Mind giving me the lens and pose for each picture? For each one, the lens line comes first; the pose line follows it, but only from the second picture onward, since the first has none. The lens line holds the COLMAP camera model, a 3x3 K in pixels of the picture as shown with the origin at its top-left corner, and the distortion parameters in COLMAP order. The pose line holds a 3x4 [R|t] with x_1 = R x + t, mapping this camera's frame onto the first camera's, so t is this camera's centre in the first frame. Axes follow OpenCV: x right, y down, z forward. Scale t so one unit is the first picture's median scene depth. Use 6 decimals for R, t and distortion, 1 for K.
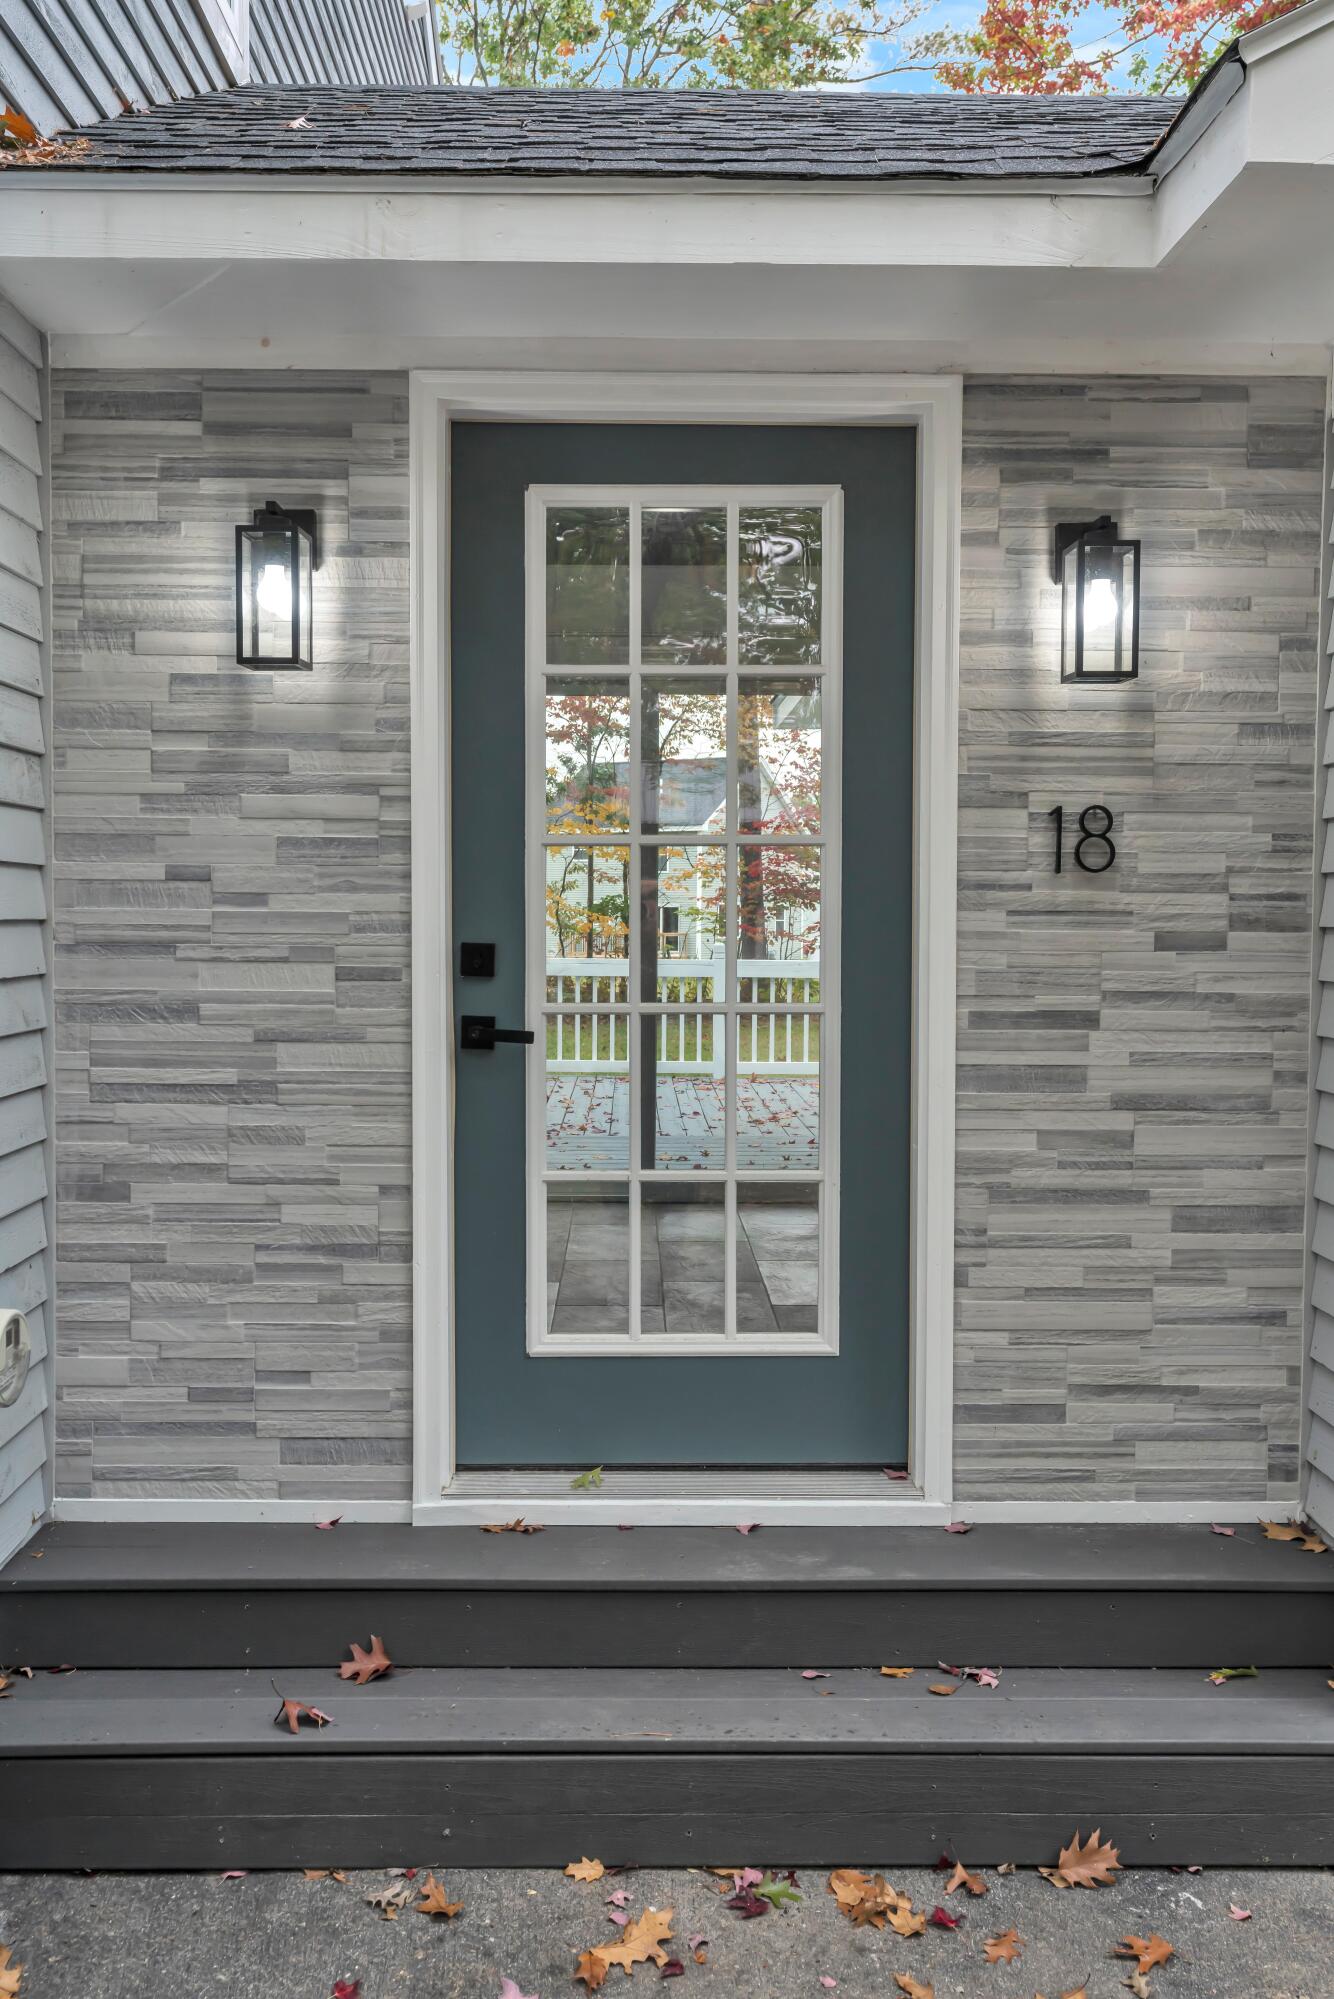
lens RADIAL K [[1748.3, 0, 665.2], [0, 1748.3, 998.3], [0, 0, 1]] dist [0.003765, 0.000513]
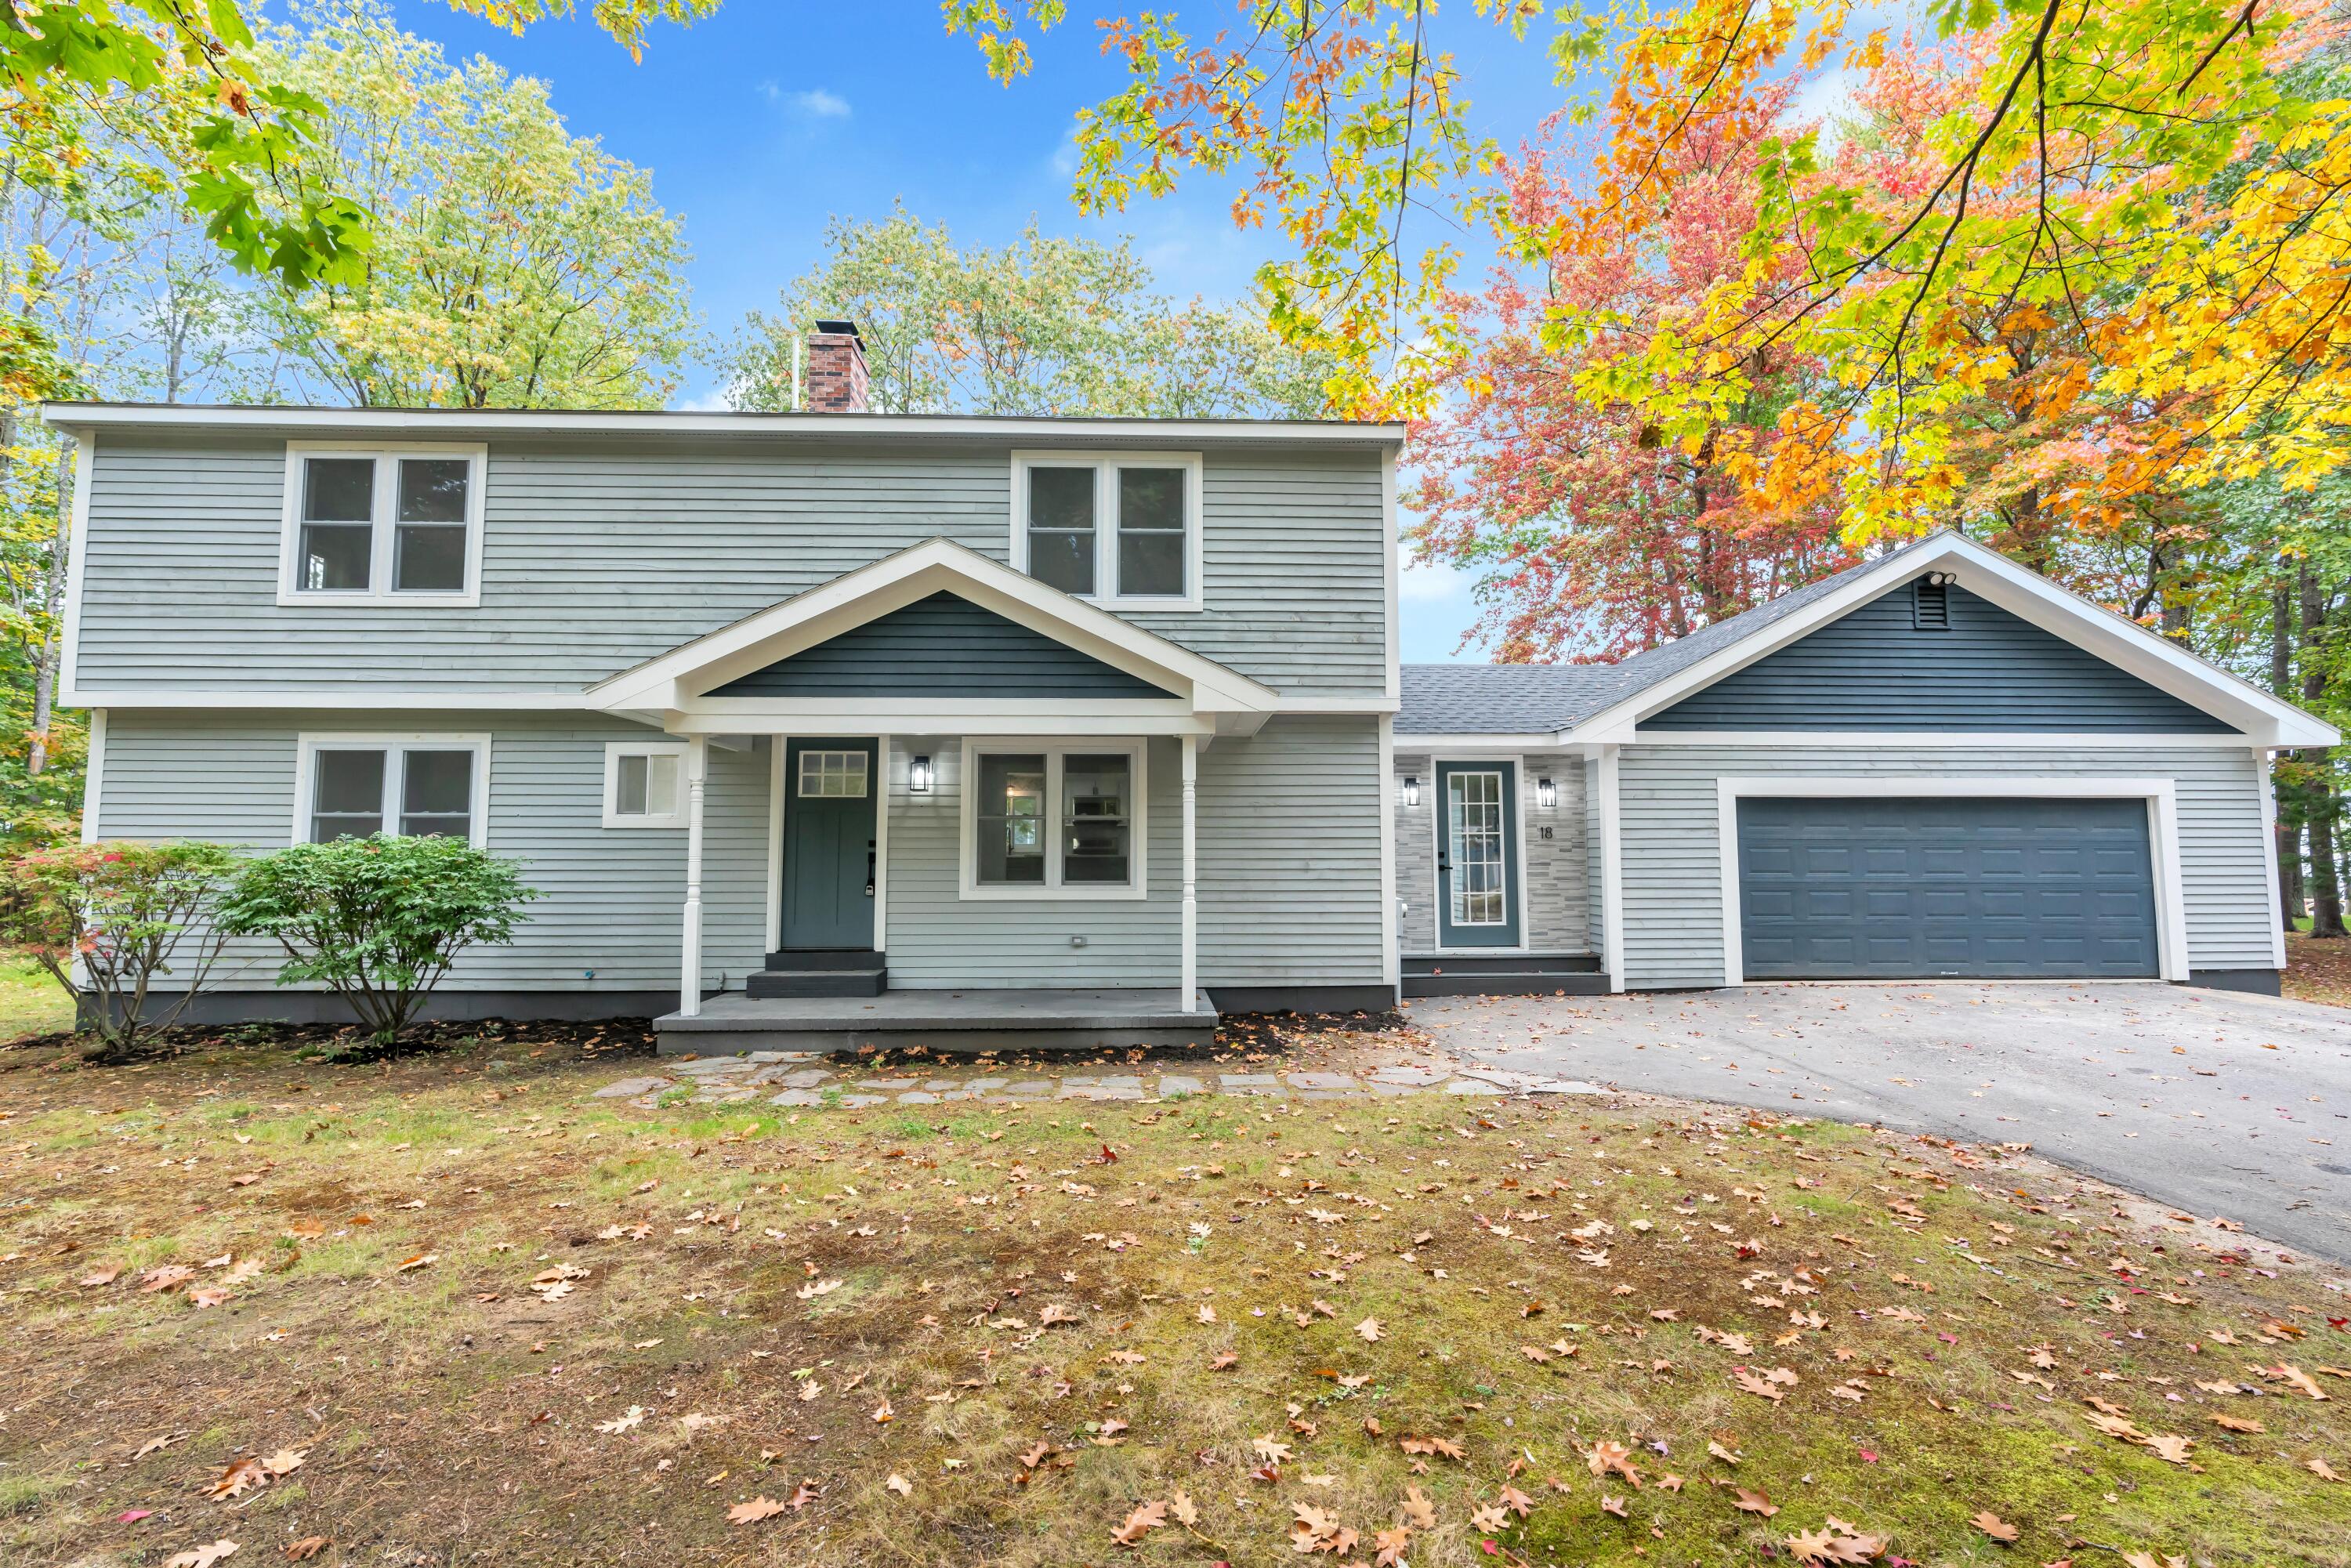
lens RADIAL K [[1041.9, 0, 1172.9], [0, 1041.9, 780.9], [0, 0, 1]] dist [-0.000236, -0.000002]
pose [[0.999250, -0.003137, 0.038604, -1.124387], [0.007901, 0.992267, -0.123869, 0.154966], [-0.037917, 0.124081, 0.991547, -2.382619]]
